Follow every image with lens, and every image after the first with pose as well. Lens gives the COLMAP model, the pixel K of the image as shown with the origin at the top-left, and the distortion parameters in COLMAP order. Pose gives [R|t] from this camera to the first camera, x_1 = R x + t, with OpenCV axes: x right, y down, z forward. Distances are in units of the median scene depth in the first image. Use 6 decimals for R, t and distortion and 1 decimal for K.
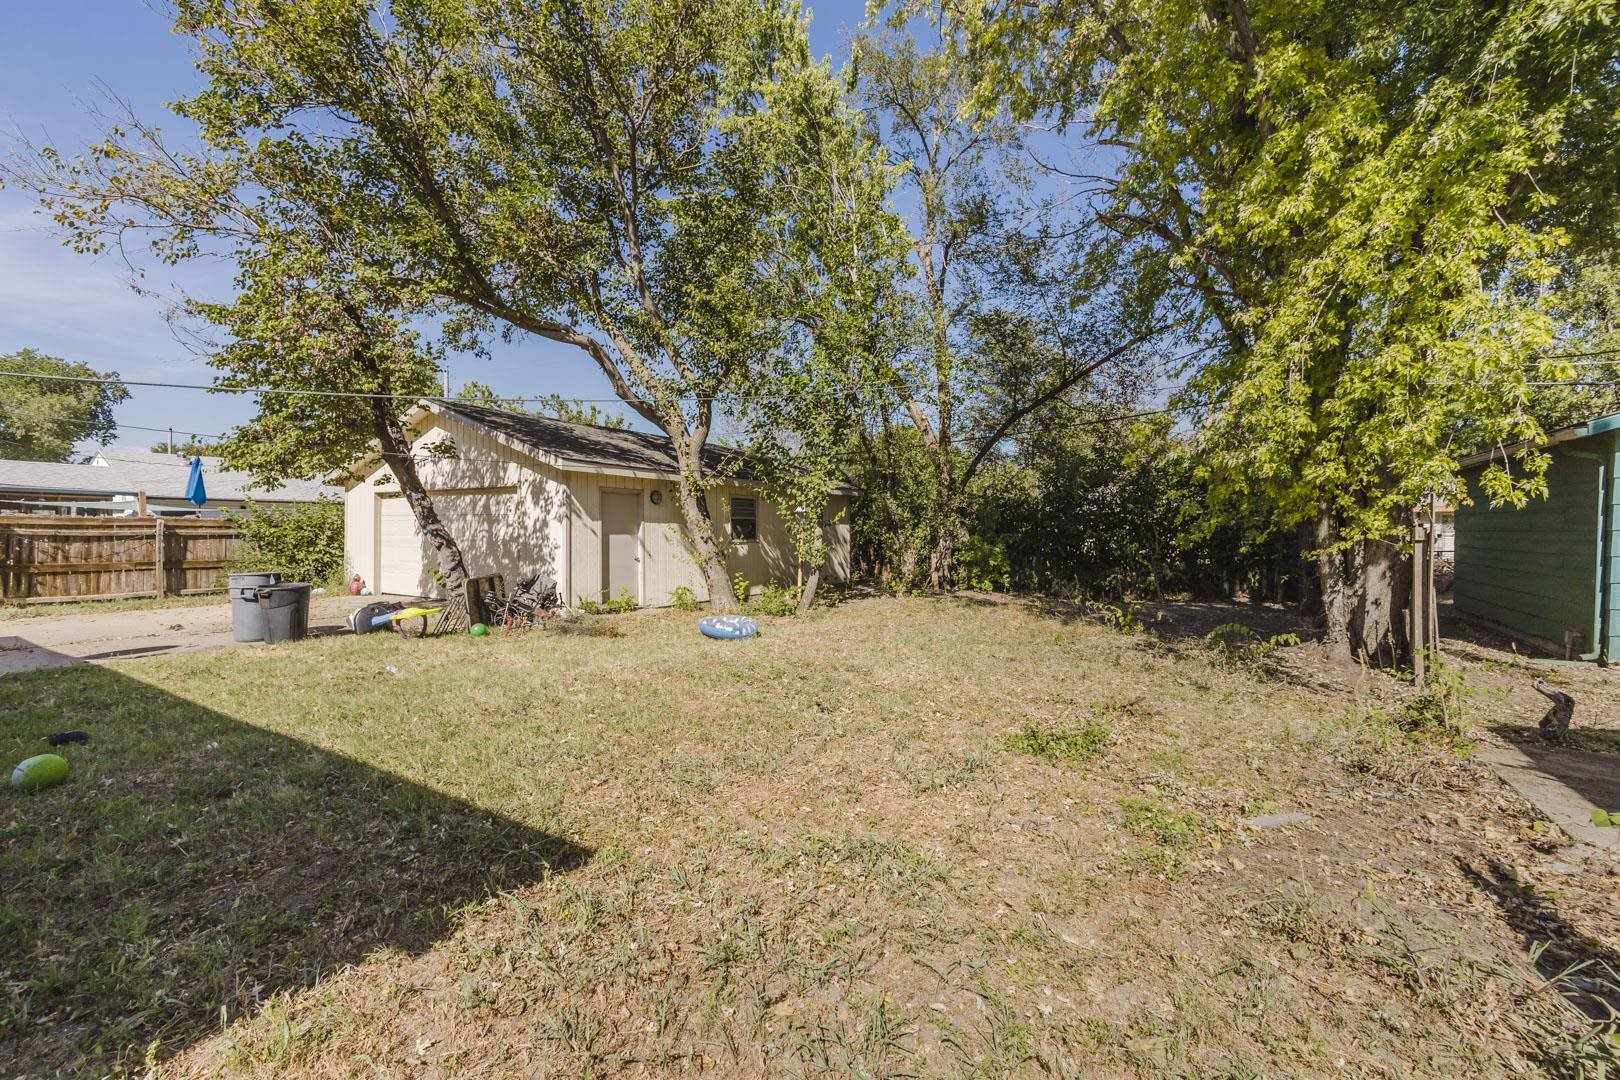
lens RADIAL K [[687.2, 0, 814.2], [0, 687.2, 544.0], [0, 0, 1]] dist [-0.011988, 0.000701]
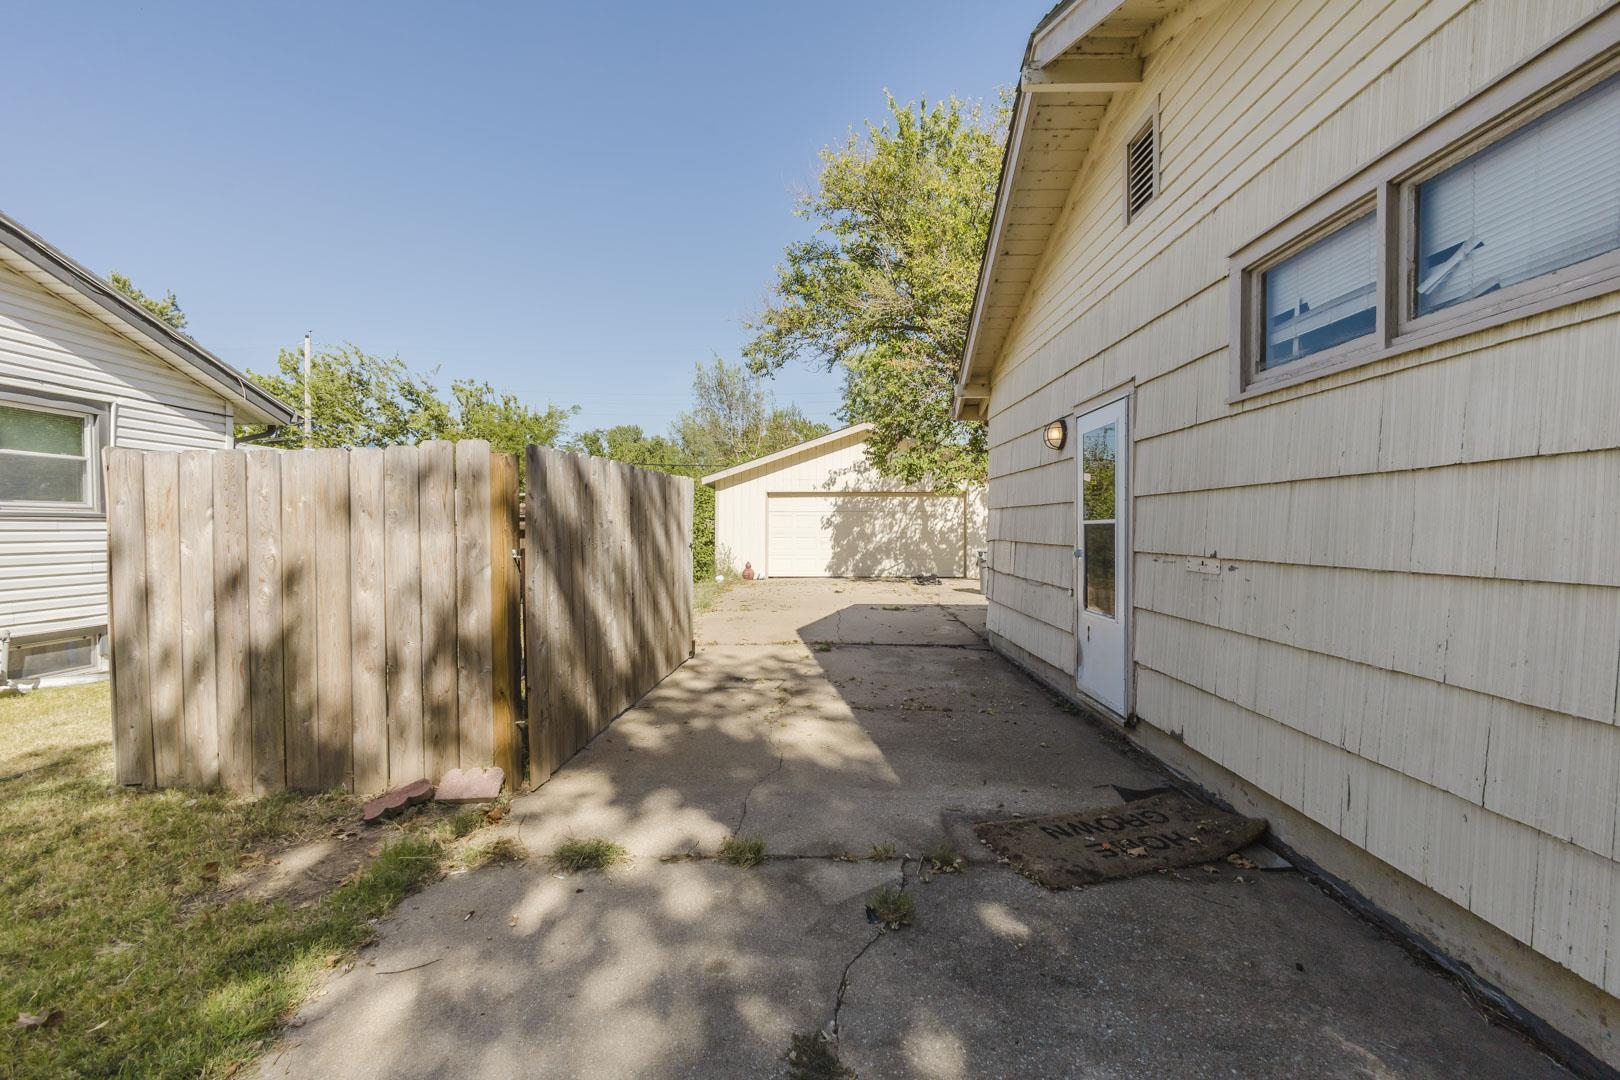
lens RADIAL K [[687.2, 0, 765.6], [0, 687.2, 528.0], [0, 0, 1]] dist [-0.011988, 0.000701]
pose [[0.898775, -0.011208, 0.438267, -1.374380], [0.017219, 0.999804, -0.009743, -0.005232], [-0.438072, 0.016304, 0.898792, -0.107900]]
